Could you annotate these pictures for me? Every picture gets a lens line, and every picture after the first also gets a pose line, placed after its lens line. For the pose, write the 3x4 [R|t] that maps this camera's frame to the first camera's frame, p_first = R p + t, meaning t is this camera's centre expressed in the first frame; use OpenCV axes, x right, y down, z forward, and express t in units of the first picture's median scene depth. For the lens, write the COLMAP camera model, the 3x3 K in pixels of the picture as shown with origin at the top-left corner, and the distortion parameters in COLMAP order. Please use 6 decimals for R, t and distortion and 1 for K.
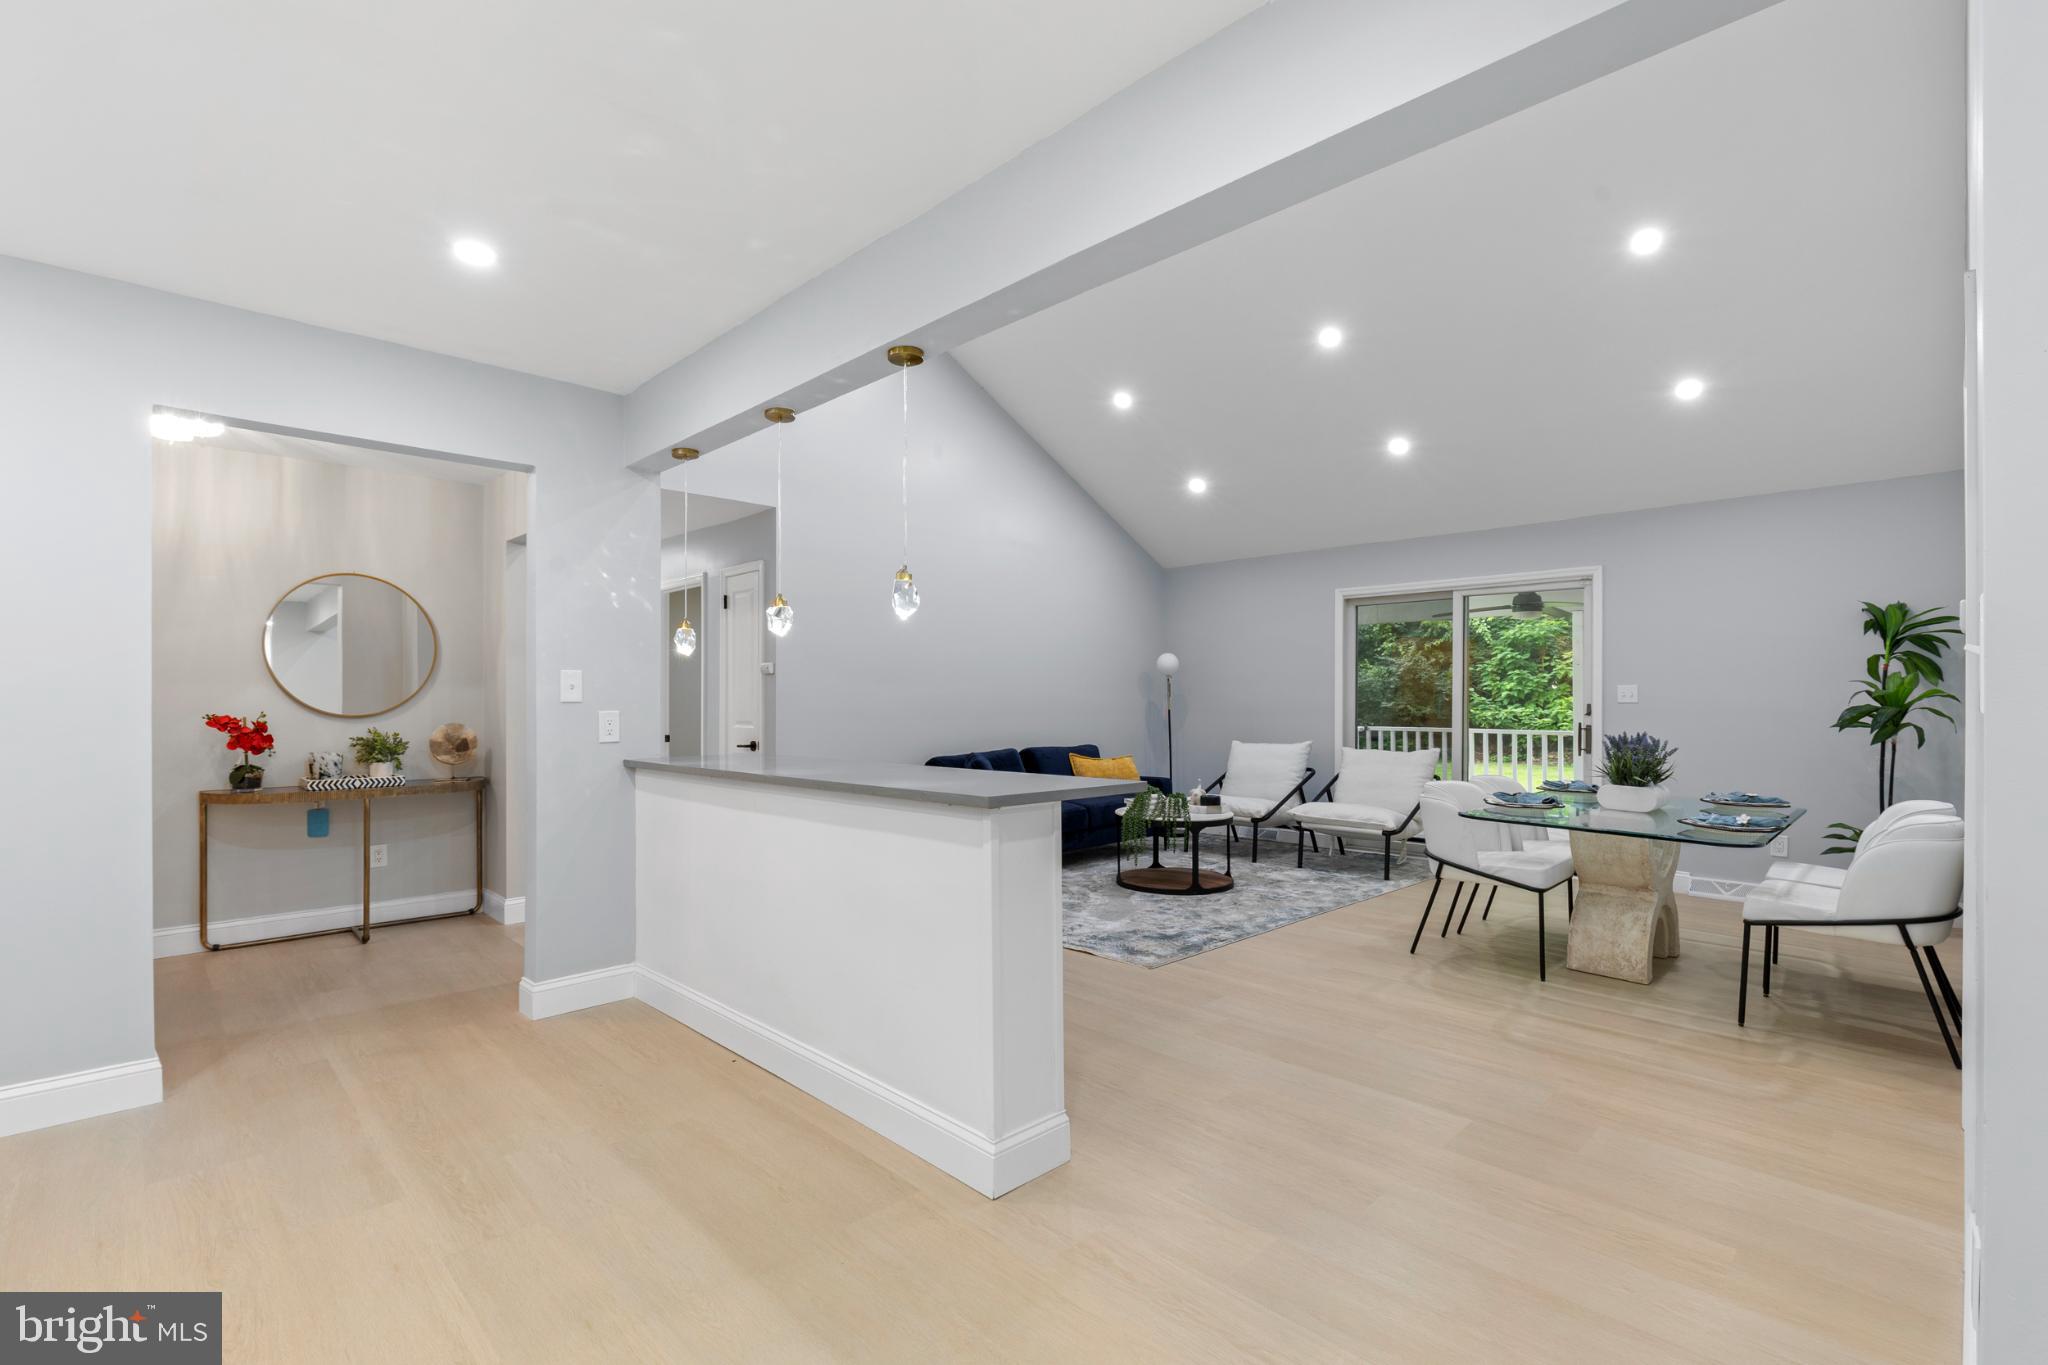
lens RADIAL K [[924.5, 0, 1031.8], [0, 924.5, 695.7], [0, 0, 1]] dist [0.012105, -0.000164]
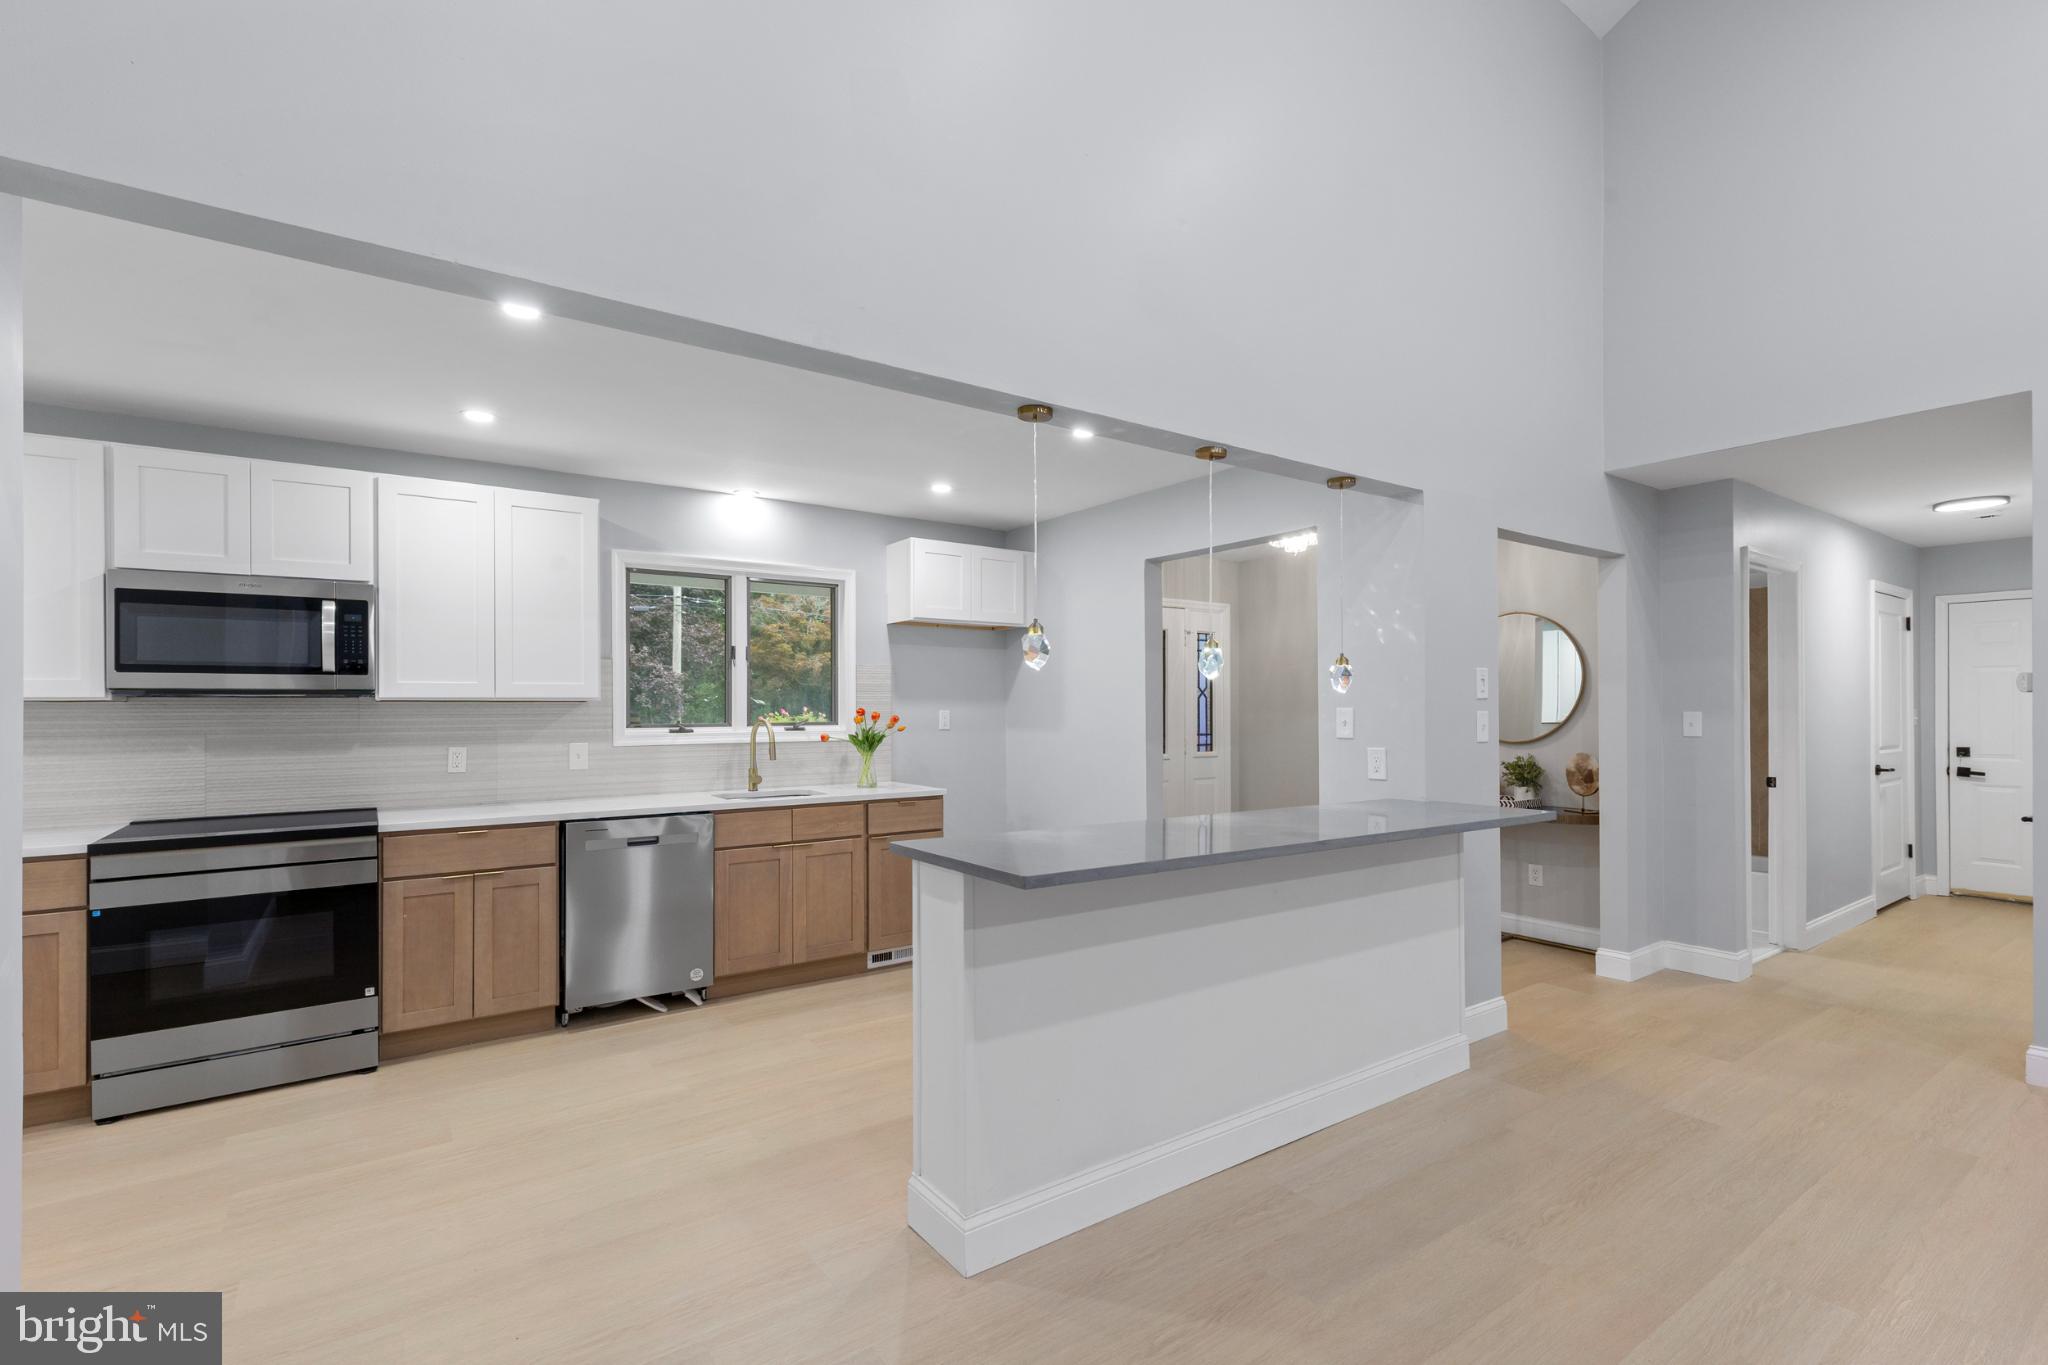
lens RADIAL K [[924.5, 0, 999.4], [0, 924.5, 709.3], [0, 0, 1]] dist [0.012105, -0.000164]
pose [[-0.172994, 0.003494, -0.984917, 0.437632], [0.005823, 0.999980, 0.002524, -0.022252], [0.984906, -0.005299, -0.173011, 0.570784]]
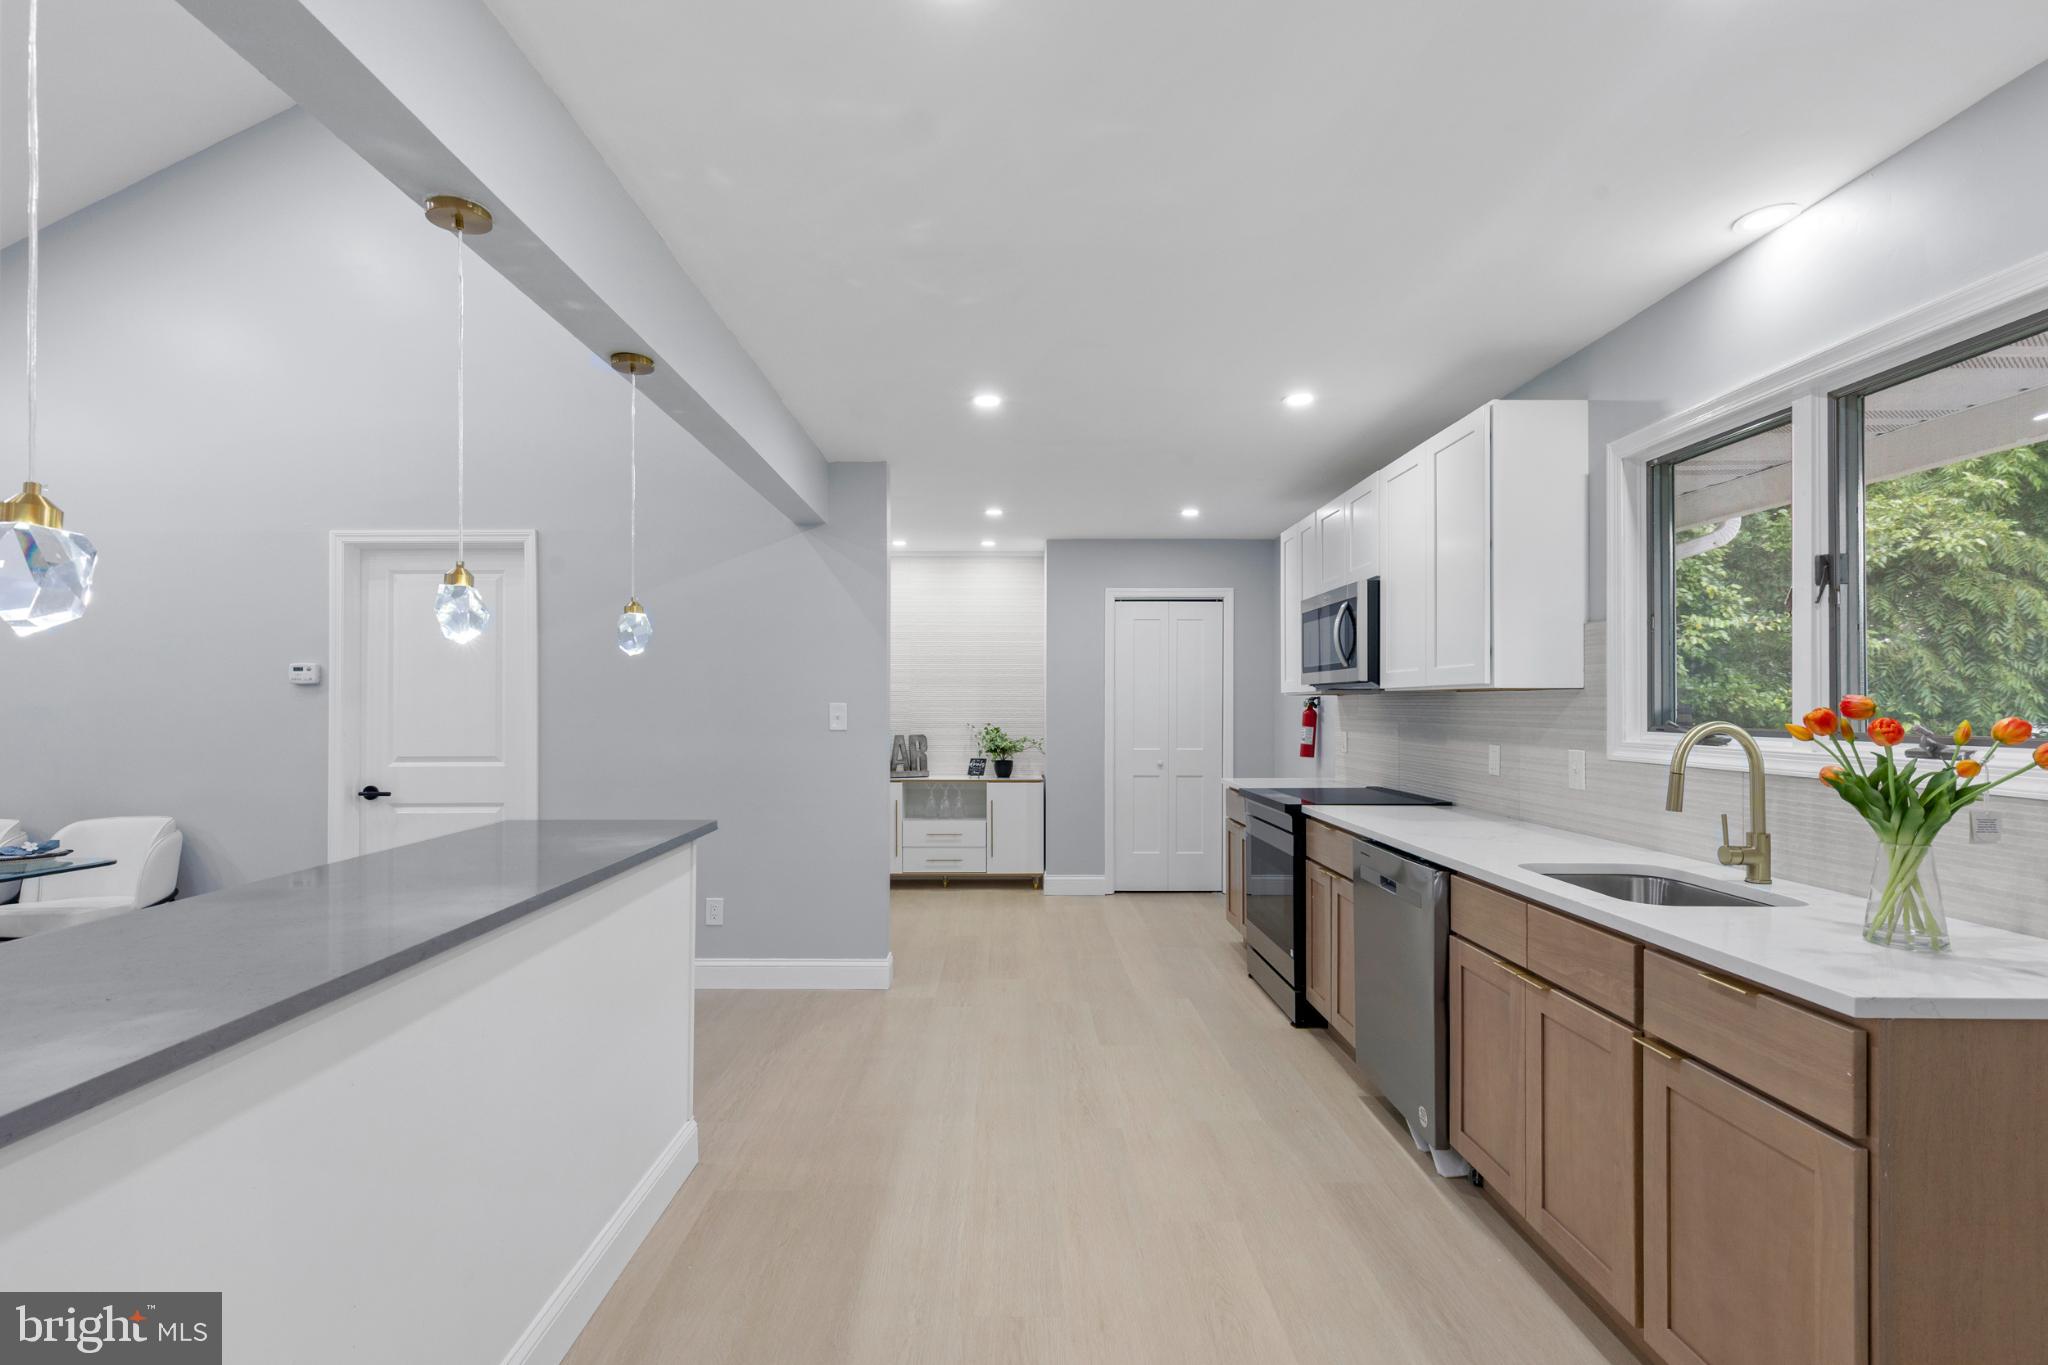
lens RADIAL K [[924.5, 0, 1020.0], [0, 924.5, 699.7], [0, 0, 1]] dist [0.012105, -0.000164]
pose [[-0.721045, 0.003288, 0.692881, -0.518331], [-0.002590, 0.999969, -0.007441, -0.017082], [-0.692884, -0.007160, -0.721014, 0.699465]]
